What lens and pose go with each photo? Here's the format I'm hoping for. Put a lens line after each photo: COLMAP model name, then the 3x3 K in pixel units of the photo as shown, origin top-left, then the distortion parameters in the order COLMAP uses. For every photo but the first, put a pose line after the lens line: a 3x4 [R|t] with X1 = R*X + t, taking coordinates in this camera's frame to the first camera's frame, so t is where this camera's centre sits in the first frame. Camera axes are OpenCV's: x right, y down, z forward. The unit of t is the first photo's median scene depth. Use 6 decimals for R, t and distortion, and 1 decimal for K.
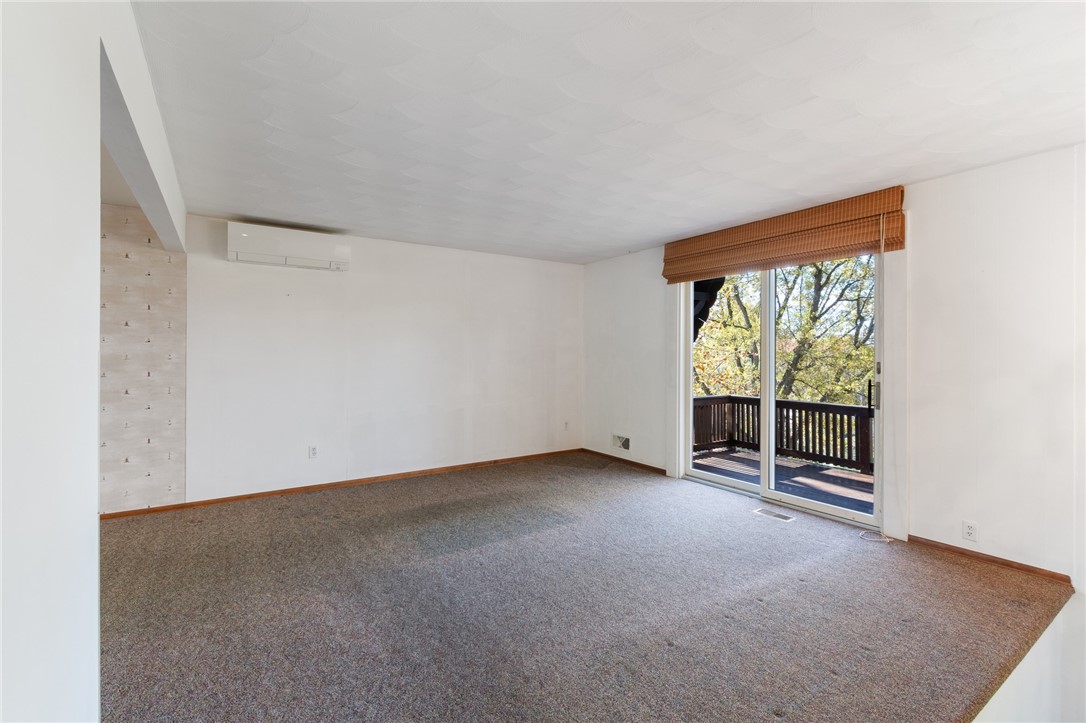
lens RADIAL K [[484.5, 0, 543.3], [0, 484.5, 355.4], [0, 0, 1]] dist [0.000629, 0.000017]
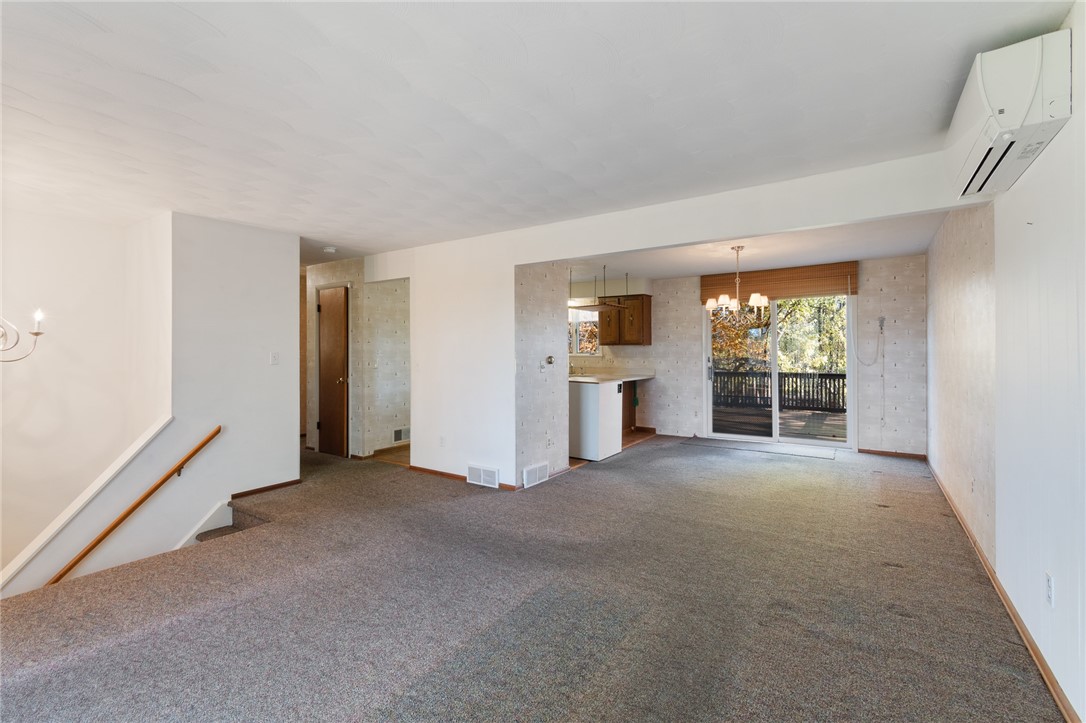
lens RADIAL K [[484.5, 0, 543.0], [0, 484.5, 355.7], [0, 0, 1]] dist [0.000629, 0.000017]
pose [[-0.923709, 0.005797, -0.383051, 0.109820], [0.002121, 0.999948, 0.010018, -0.004300], [0.383089, 0.008441, -0.923673, 1.732012]]
